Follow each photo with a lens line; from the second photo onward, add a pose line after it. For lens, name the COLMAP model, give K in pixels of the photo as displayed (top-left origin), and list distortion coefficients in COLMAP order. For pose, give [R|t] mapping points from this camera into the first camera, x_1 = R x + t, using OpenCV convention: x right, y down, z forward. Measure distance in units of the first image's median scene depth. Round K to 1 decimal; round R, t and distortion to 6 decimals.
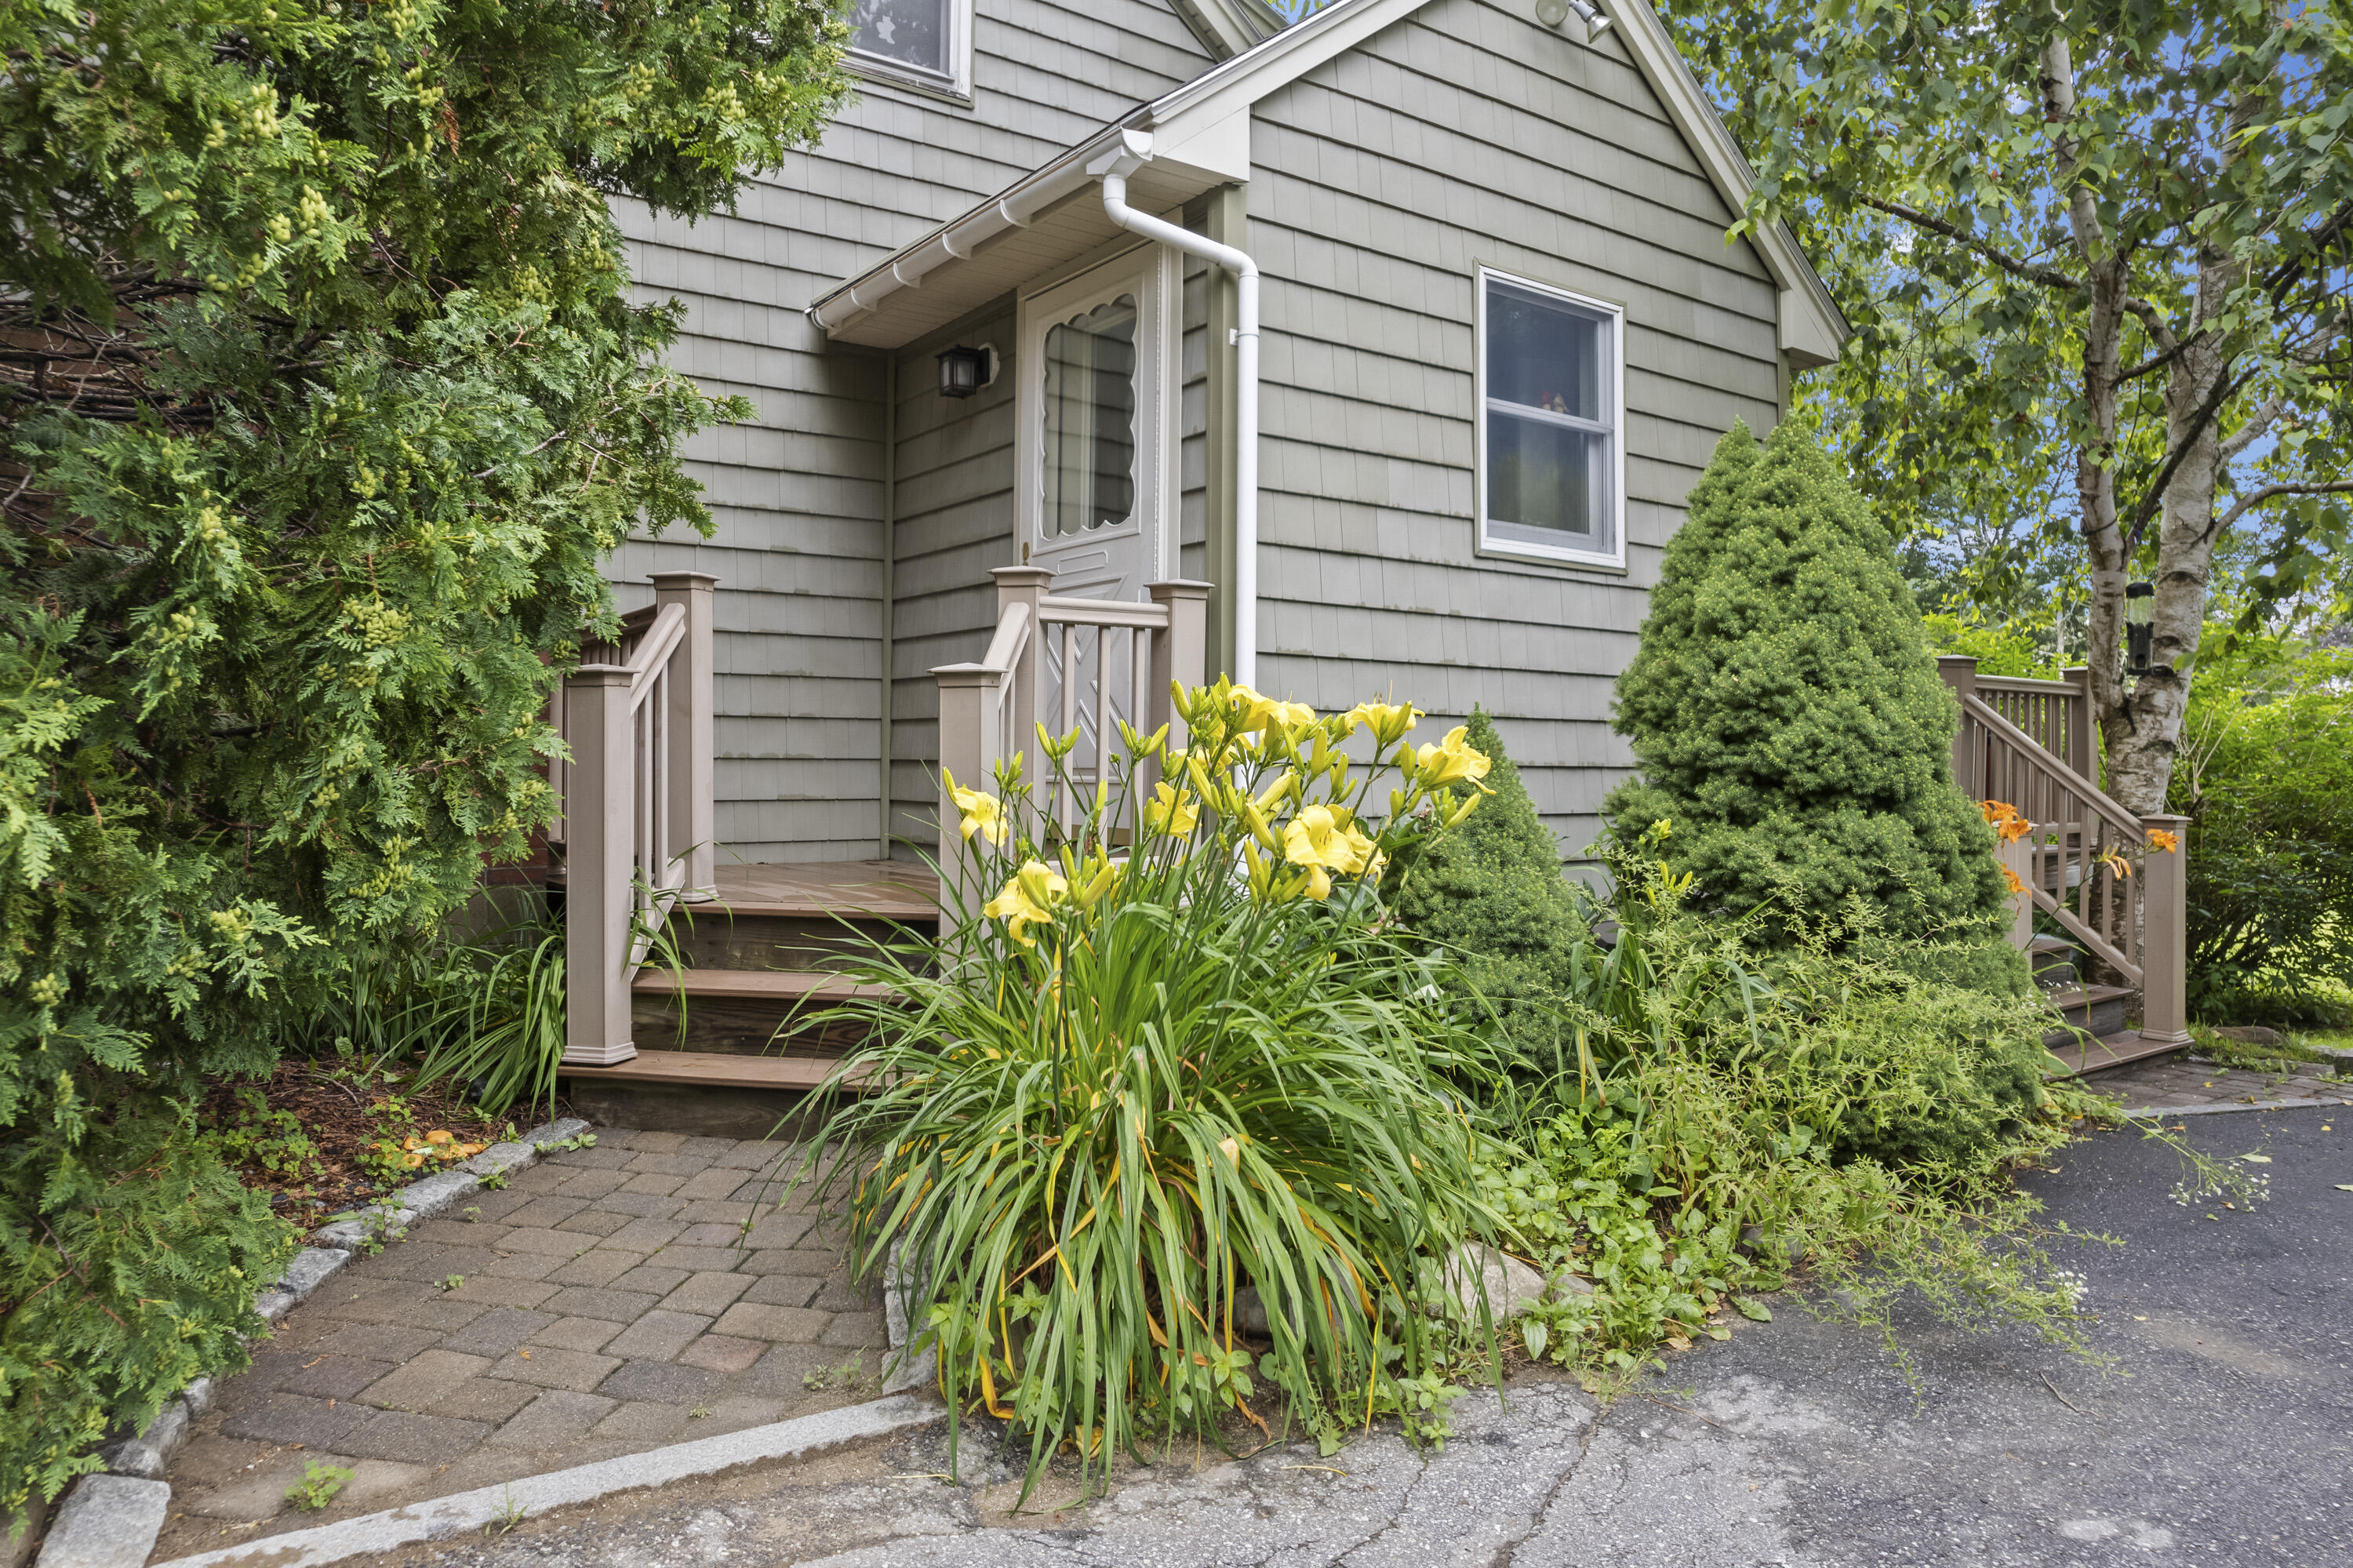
lens RADIAL K [[1545.4, 0, 1179.8], [0, 1545.4, 779.7], [0, 0, 1]] dist [-0.086422, 0.094766]
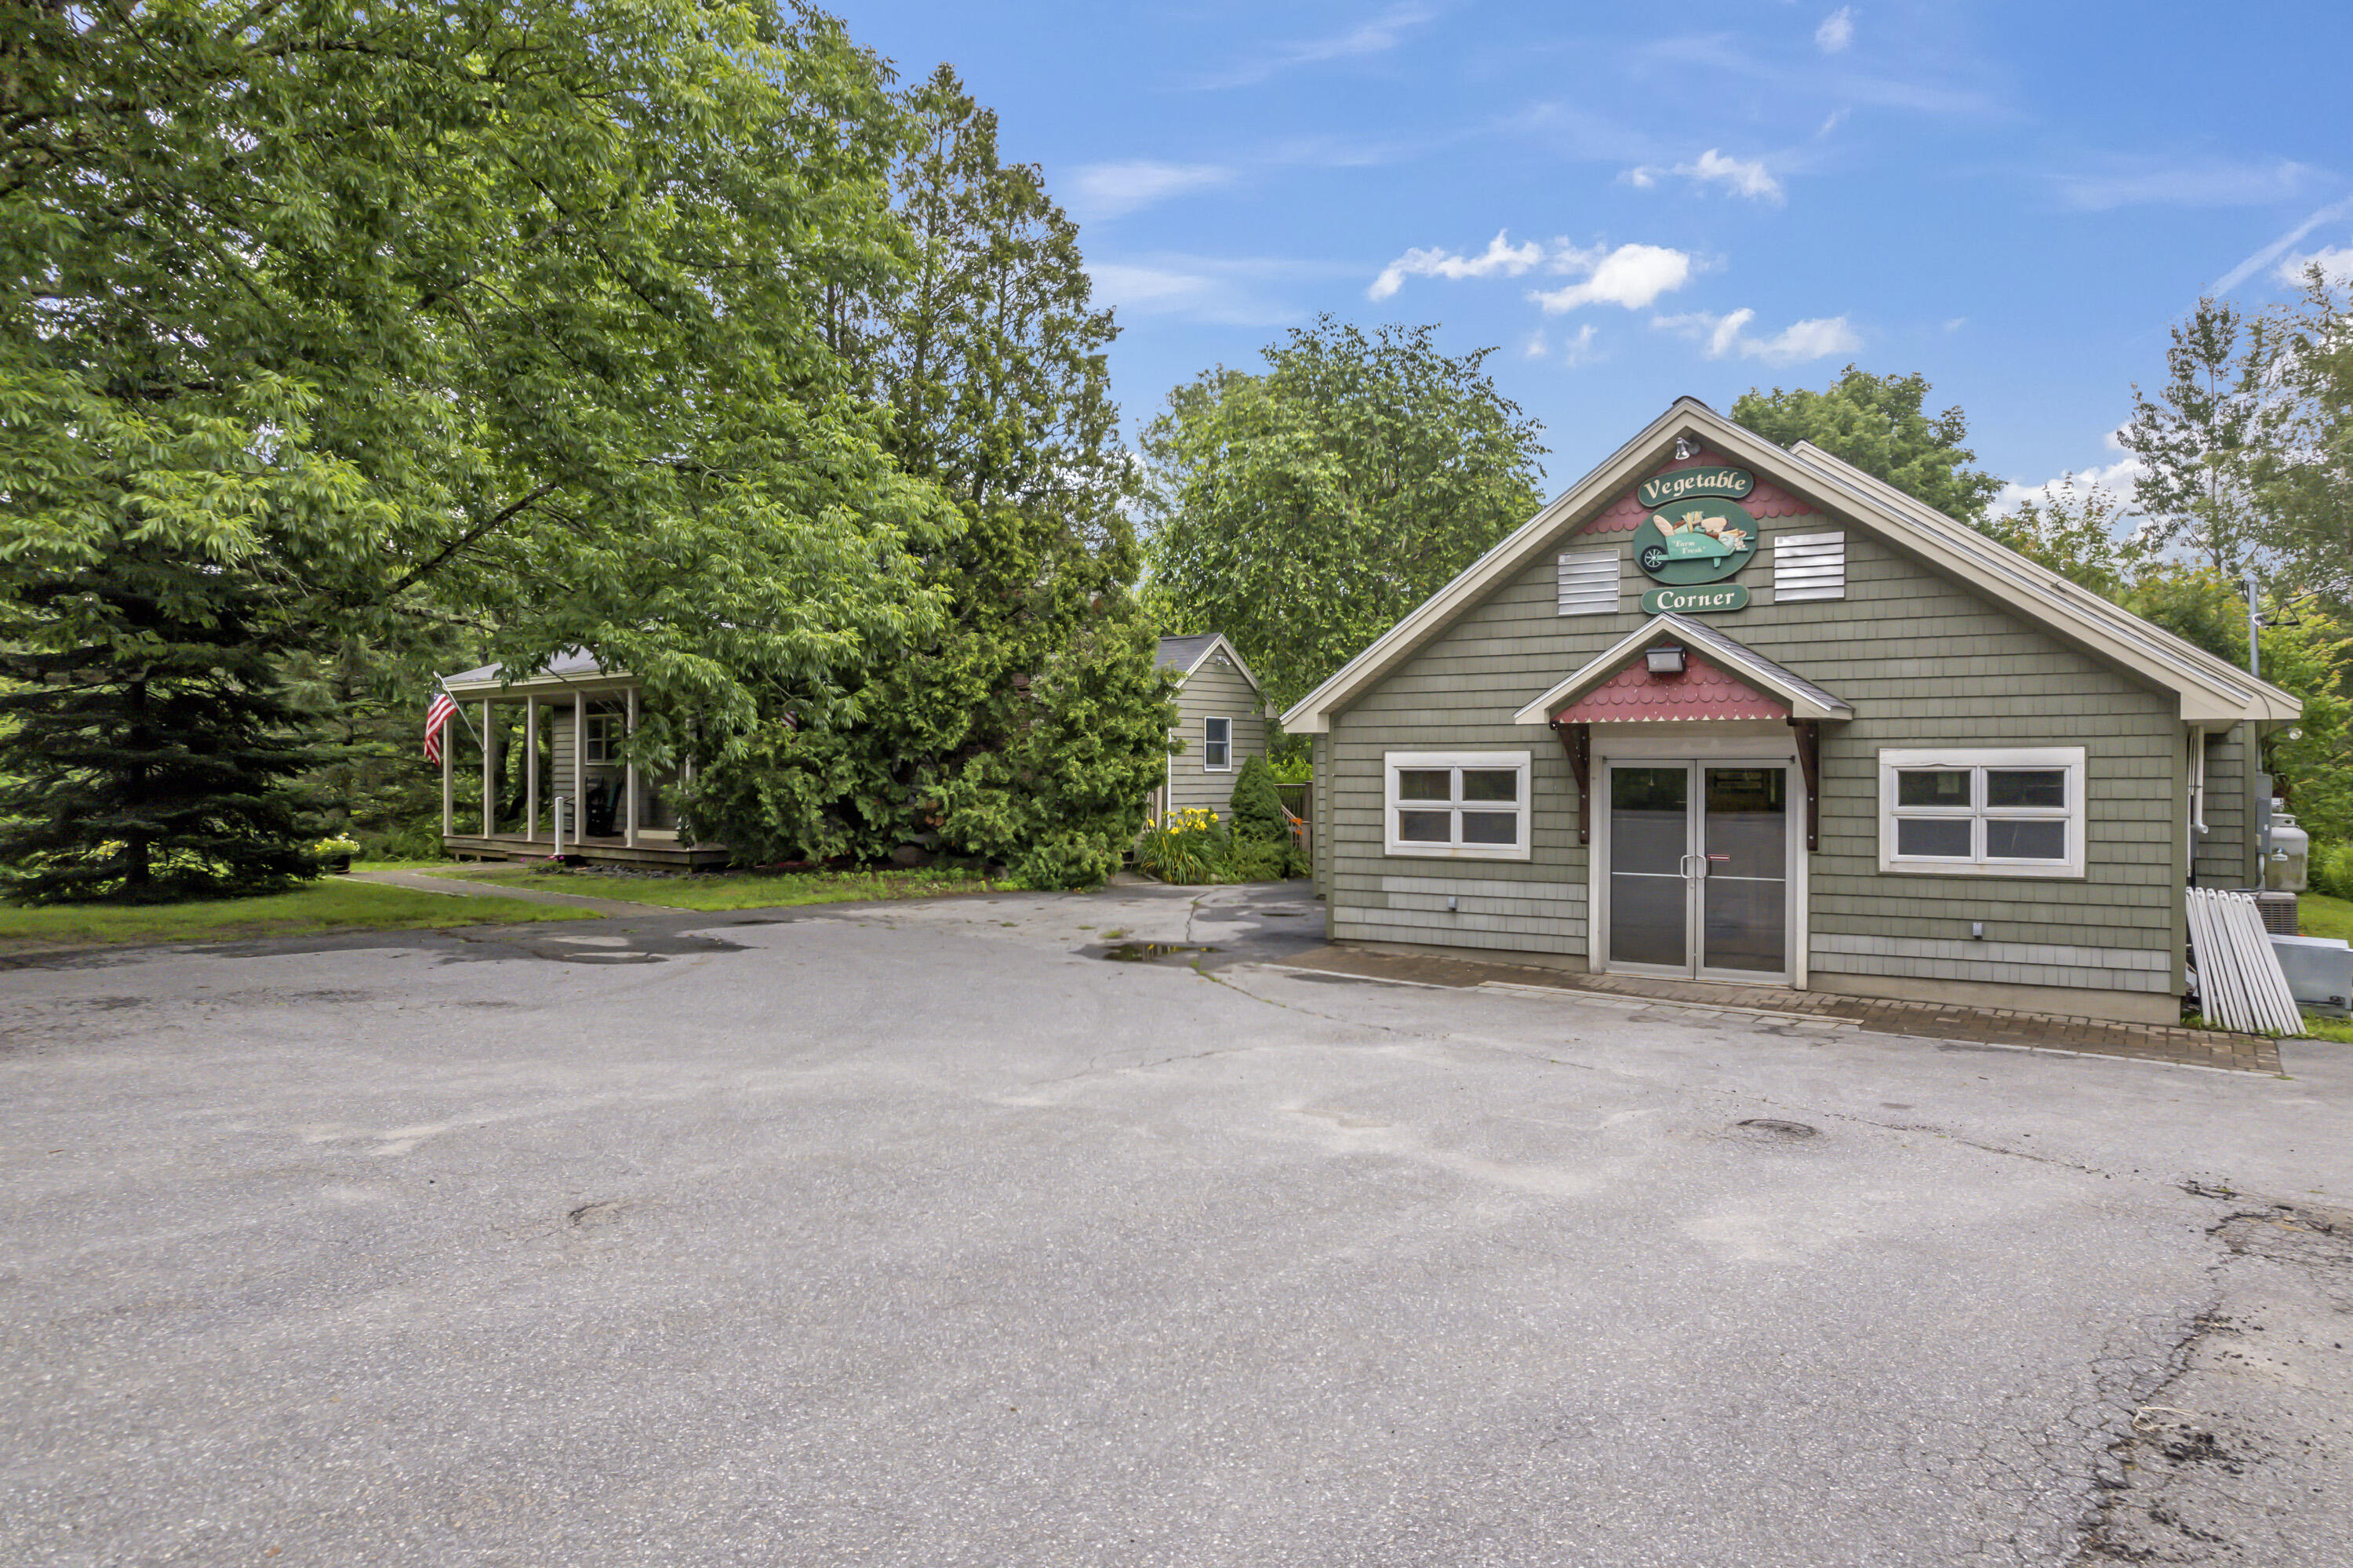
lens RADIAL K [[1545.4, 0, 1179.8], [0, 1545.4, 779.7], [0, 0, 1]] dist [-0.086422, 0.094766]
pose [[0.969653, -0.004190, 0.244448, -1.542553], [0.001926, 0.999953, 0.009500, -0.219054], [-0.244476, -0.008741, 0.969616, -5.365086]]
